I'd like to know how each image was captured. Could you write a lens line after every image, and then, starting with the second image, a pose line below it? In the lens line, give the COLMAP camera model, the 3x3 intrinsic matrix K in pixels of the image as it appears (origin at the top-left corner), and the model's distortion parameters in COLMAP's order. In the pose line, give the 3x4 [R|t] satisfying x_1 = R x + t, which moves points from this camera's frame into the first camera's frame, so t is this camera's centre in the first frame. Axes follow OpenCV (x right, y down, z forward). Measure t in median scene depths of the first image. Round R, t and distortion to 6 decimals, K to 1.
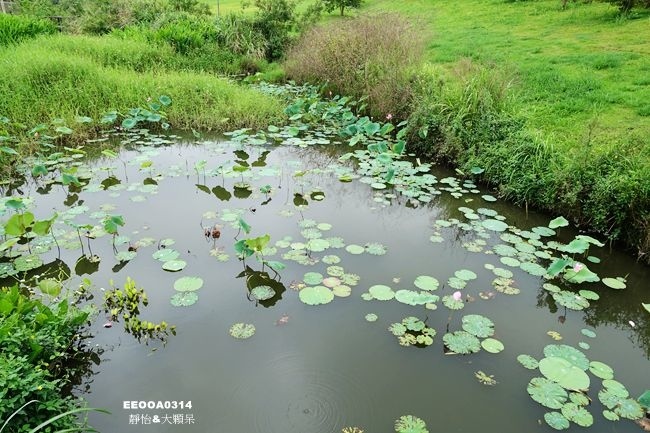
lens RADIAL K [[439.9, 0, 325.1], [0, 439.9, 215.7], [0, 0, 1]] dist [-0.000958, -0.000002]
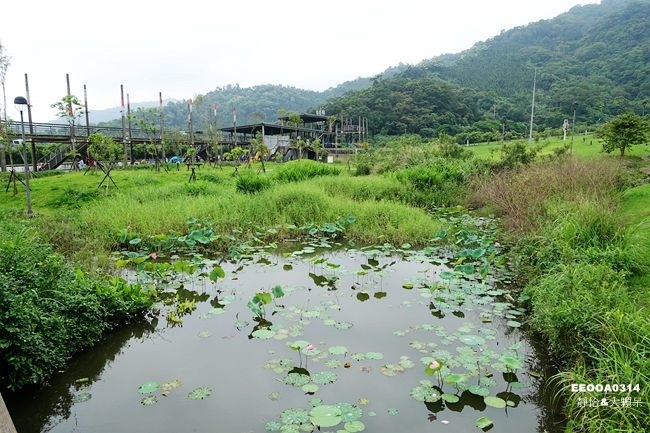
lens RADIAL K [[439.9, 0, 324.4], [0, 439.9, 215.6], [0, 0, 1]] dist [-0.000958, -0.000002]
pose [[0.719152, 0.043278, -0.693503, 0.497141], [-0.241461, 0.951424, -0.191018, 0.012195], [0.651549, 0.304825, 0.694669, -0.043099]]
